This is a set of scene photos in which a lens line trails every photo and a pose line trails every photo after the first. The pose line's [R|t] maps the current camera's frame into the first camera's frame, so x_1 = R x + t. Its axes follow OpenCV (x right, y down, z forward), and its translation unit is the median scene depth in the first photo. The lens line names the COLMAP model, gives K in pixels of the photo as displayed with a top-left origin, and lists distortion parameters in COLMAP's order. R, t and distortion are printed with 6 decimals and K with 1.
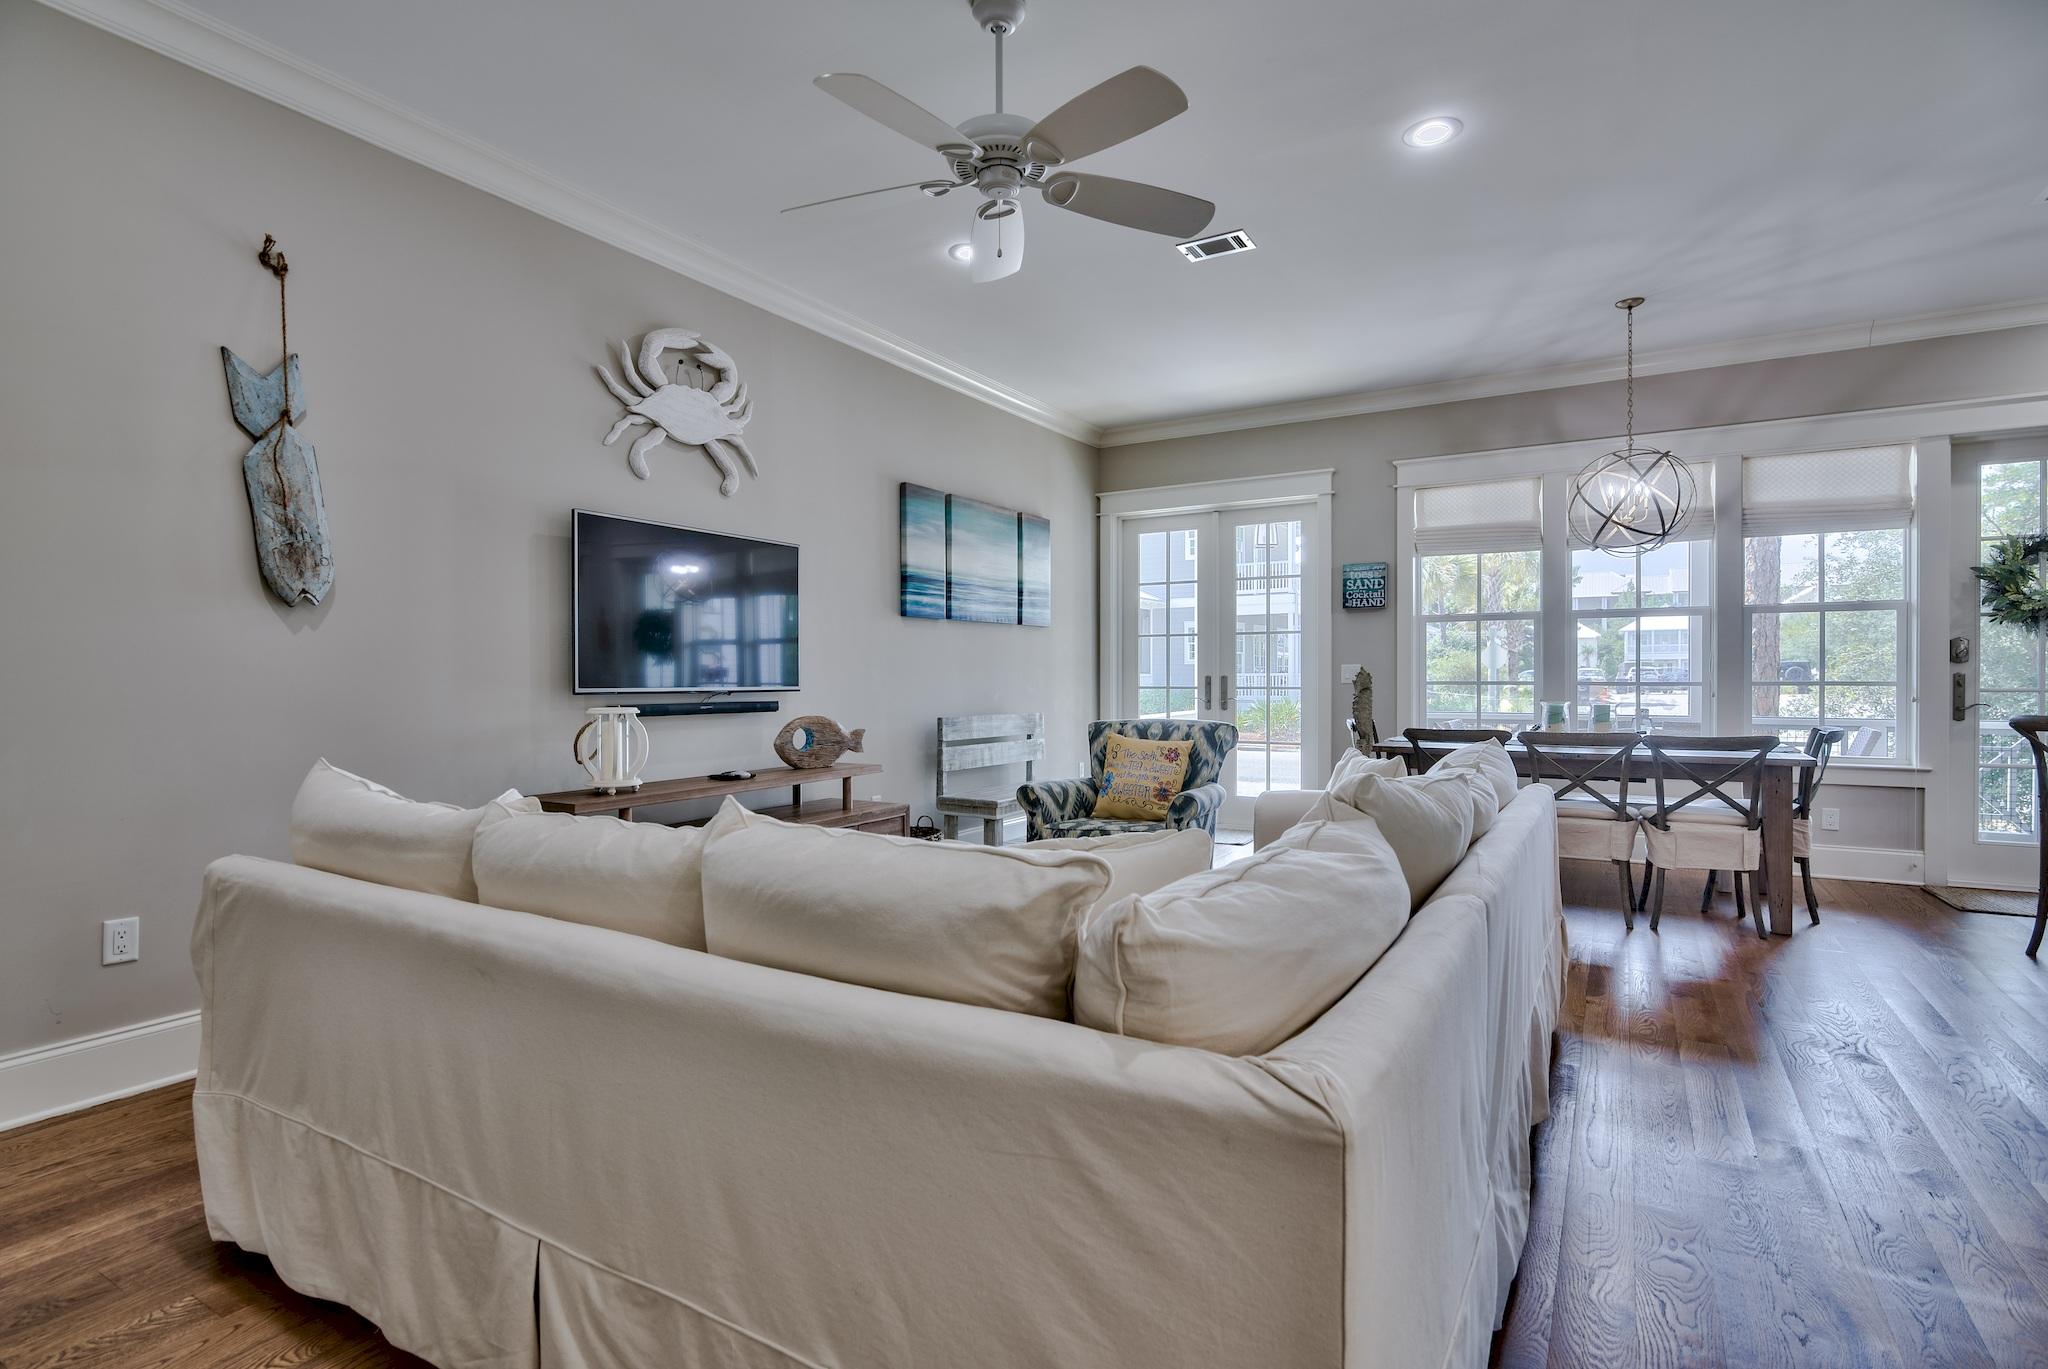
lens RADIAL K [[1006.8, 0, 994.1], [0, 1006.8, 688.6], [0, 0, 1]] dist [-0.012561, 0.002707]
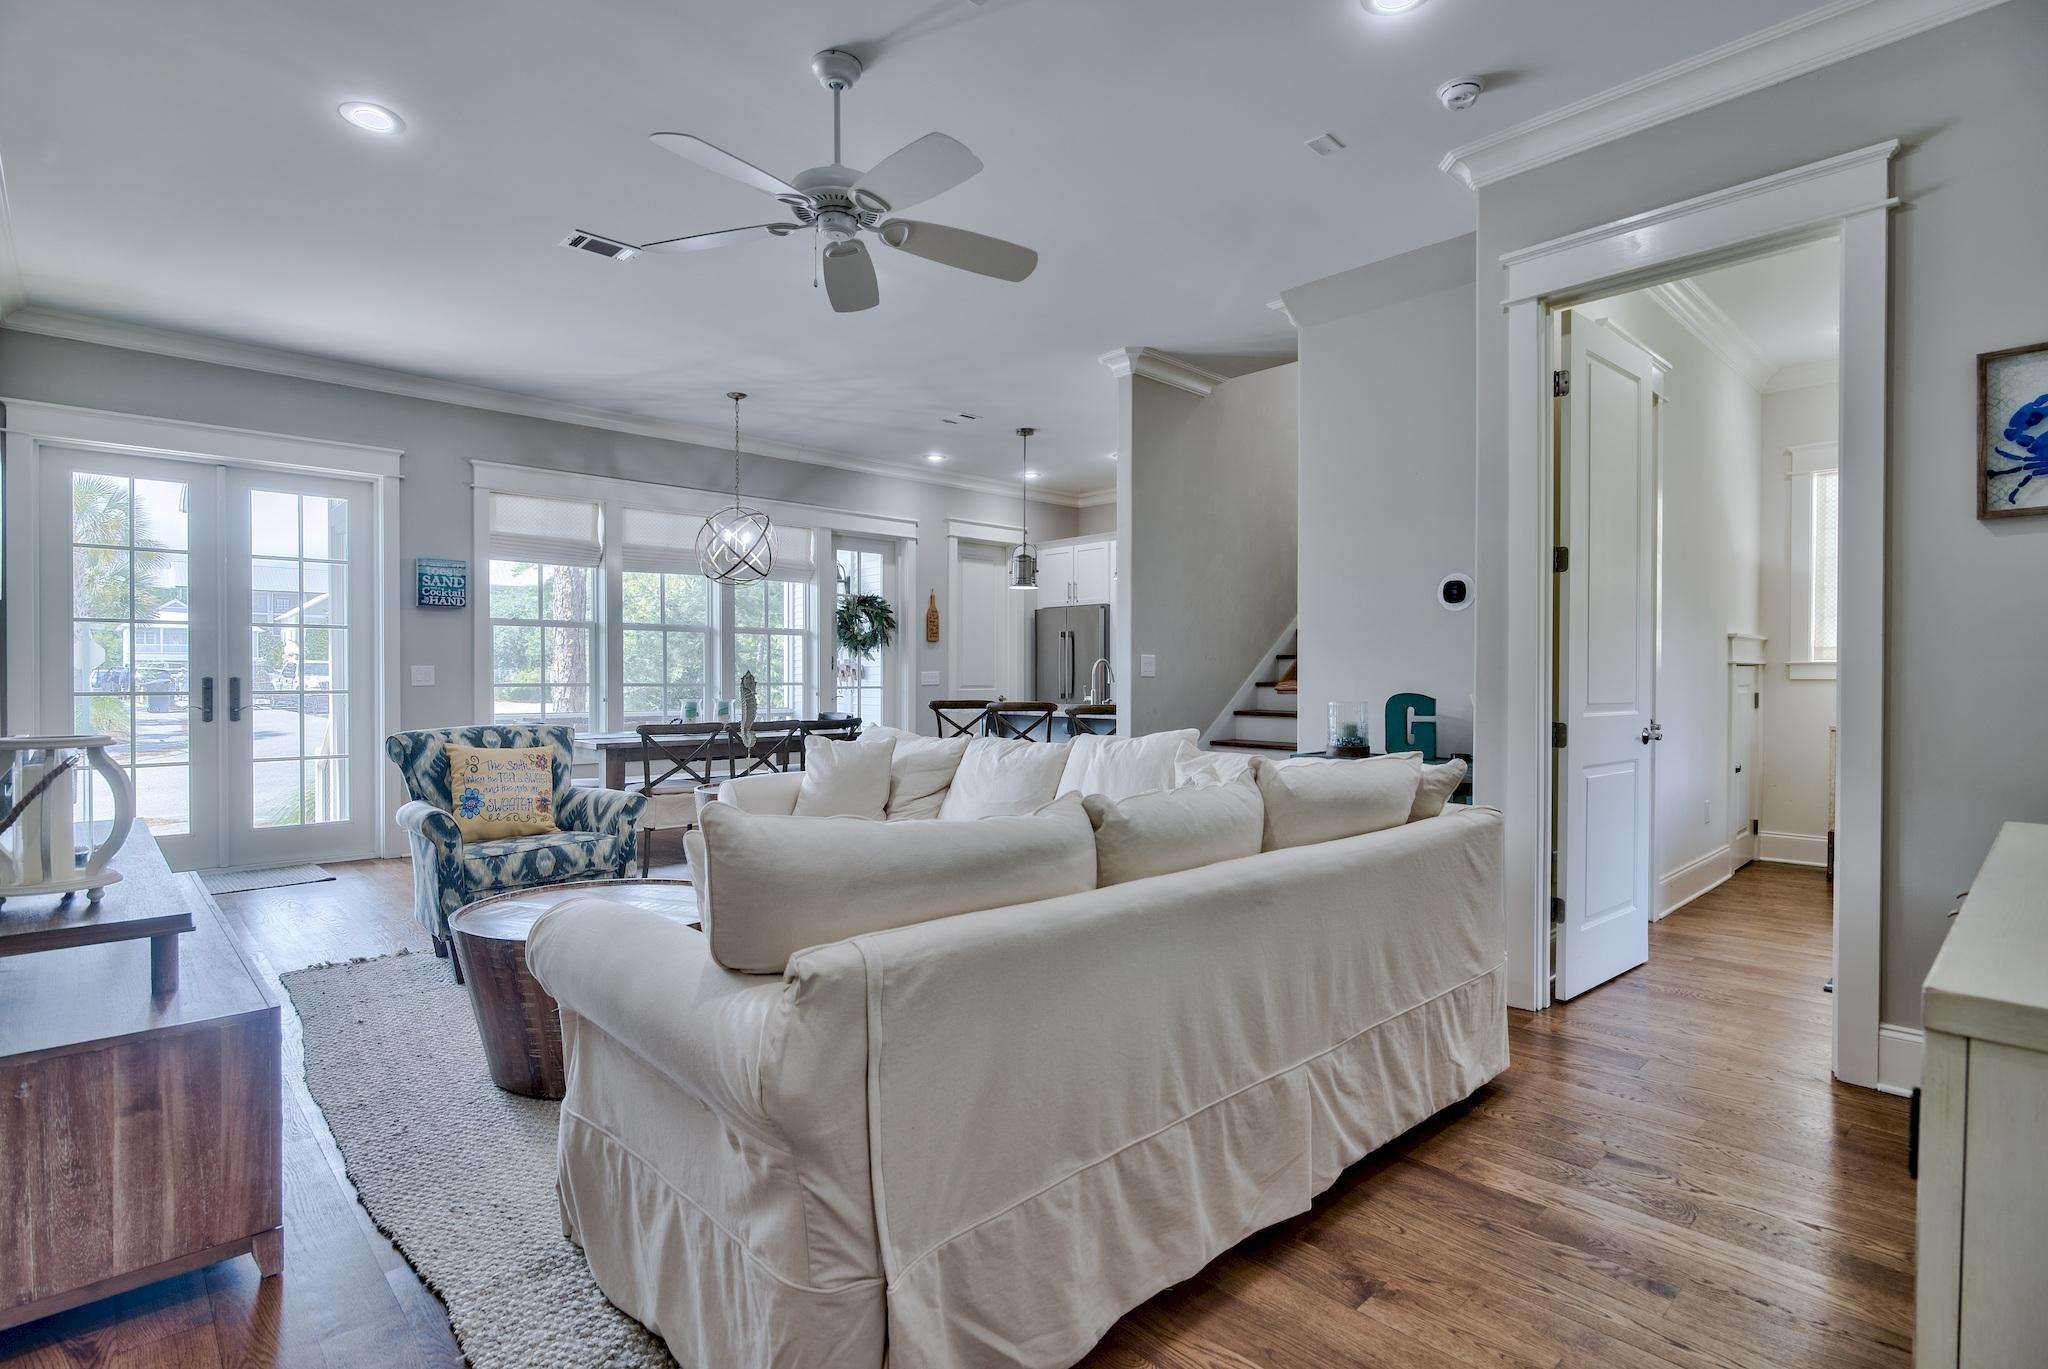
lens RADIAL K [[1006.8, 0, 1054.8], [0, 1006.8, 689.3], [0, 0, 1]] dist [-0.012561, 0.002707]
pose [[0.225604, -0.009560, 0.974172, -0.459692], [0.011518, 0.999908, 0.007145, -0.002011], [-0.974151, 0.009608, 0.225694, 0.239641]]
